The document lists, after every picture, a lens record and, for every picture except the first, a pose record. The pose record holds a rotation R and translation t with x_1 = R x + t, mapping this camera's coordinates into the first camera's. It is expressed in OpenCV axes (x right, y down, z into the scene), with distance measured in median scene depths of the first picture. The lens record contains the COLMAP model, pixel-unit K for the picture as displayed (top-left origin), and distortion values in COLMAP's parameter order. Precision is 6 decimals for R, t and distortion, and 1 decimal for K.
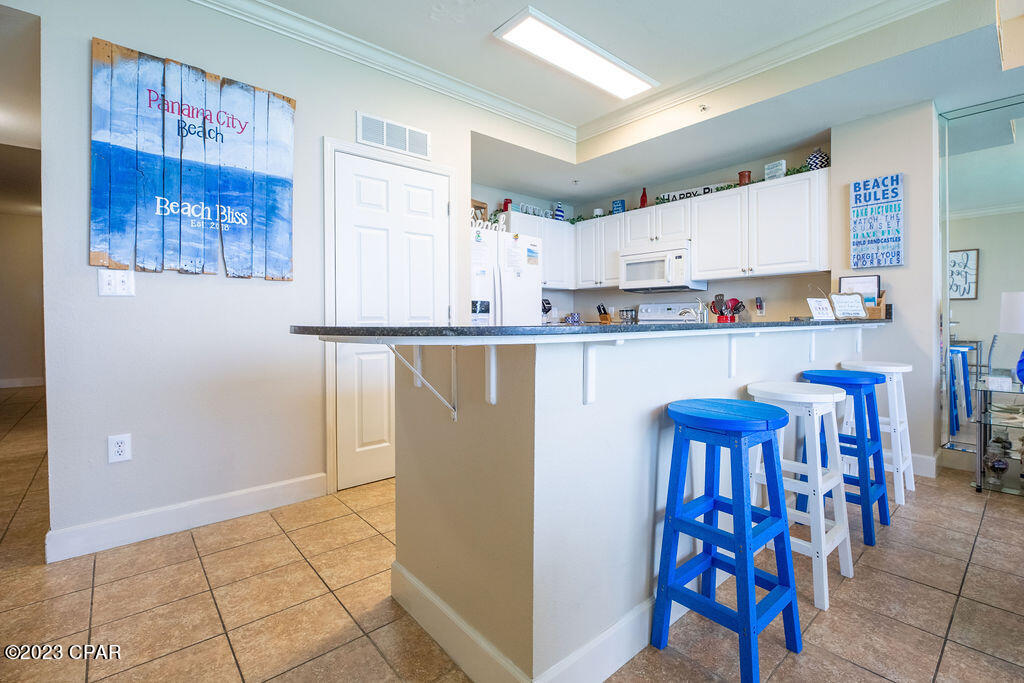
lens RADIAL K [[476.2, 0, 583.6], [0, 476.2, 321.9], [0, 0, 1]] dist [-0.004955, -0.001540]
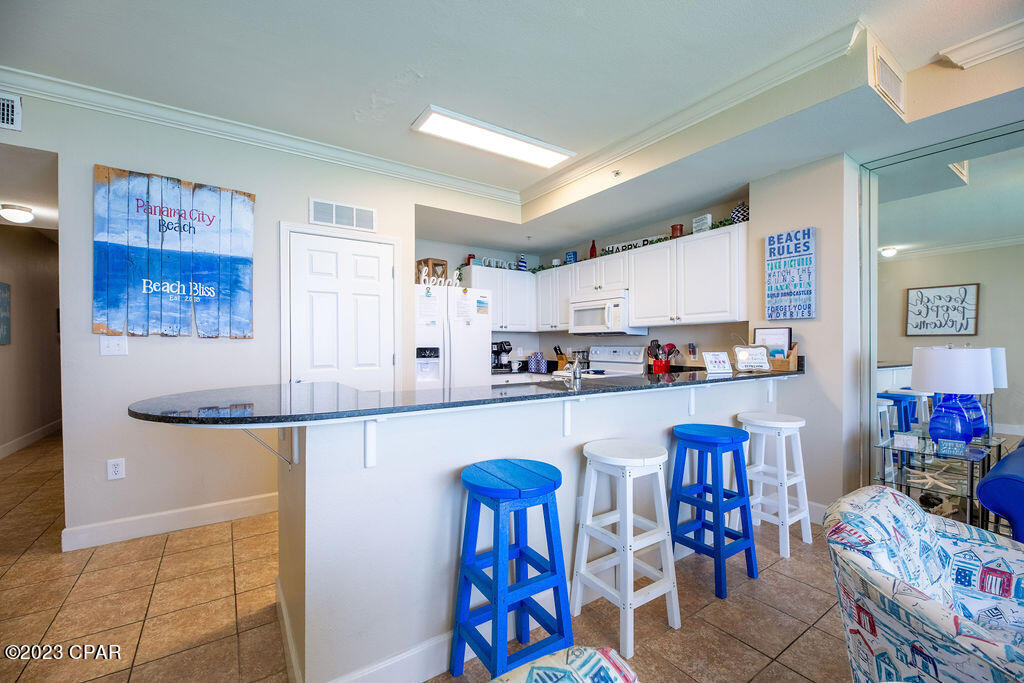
lens RADIAL K [[433.1, 0, 534.3], [0, 433.1, 347.8], [0, 0, 1]] dist [-0.000982, -0.003641]
pose [[0.986610, 0.007524, -0.162923, 0.254021], [-0.007286, 0.999971, 0.002059, -0.057786], [0.162934, -0.000844, 0.986637, -0.005650]]
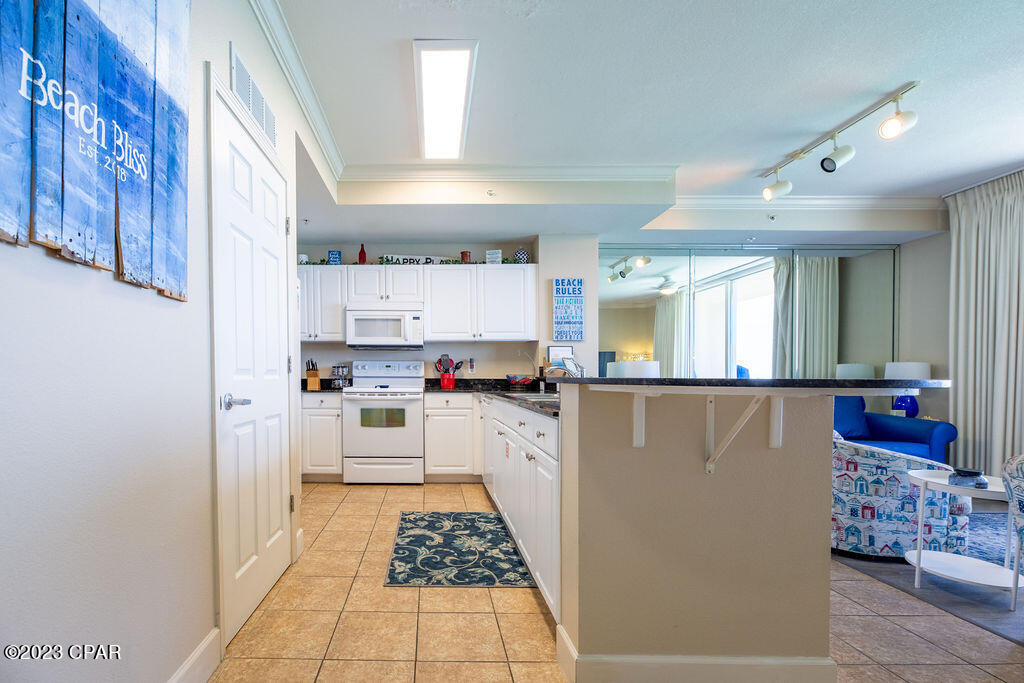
lens RADIAL K [[449.6, 0, 430.9], [0, 449.6, 376.4], [0, 0, 1]] dist [-0.002328, -0.000548]
pose [[0.689070, 0.004289, 0.724682, -0.736011], [0.002025, 0.999967, -0.007844, 0.004462], [-0.724692, 0.006872, 0.689038, 0.402233]]
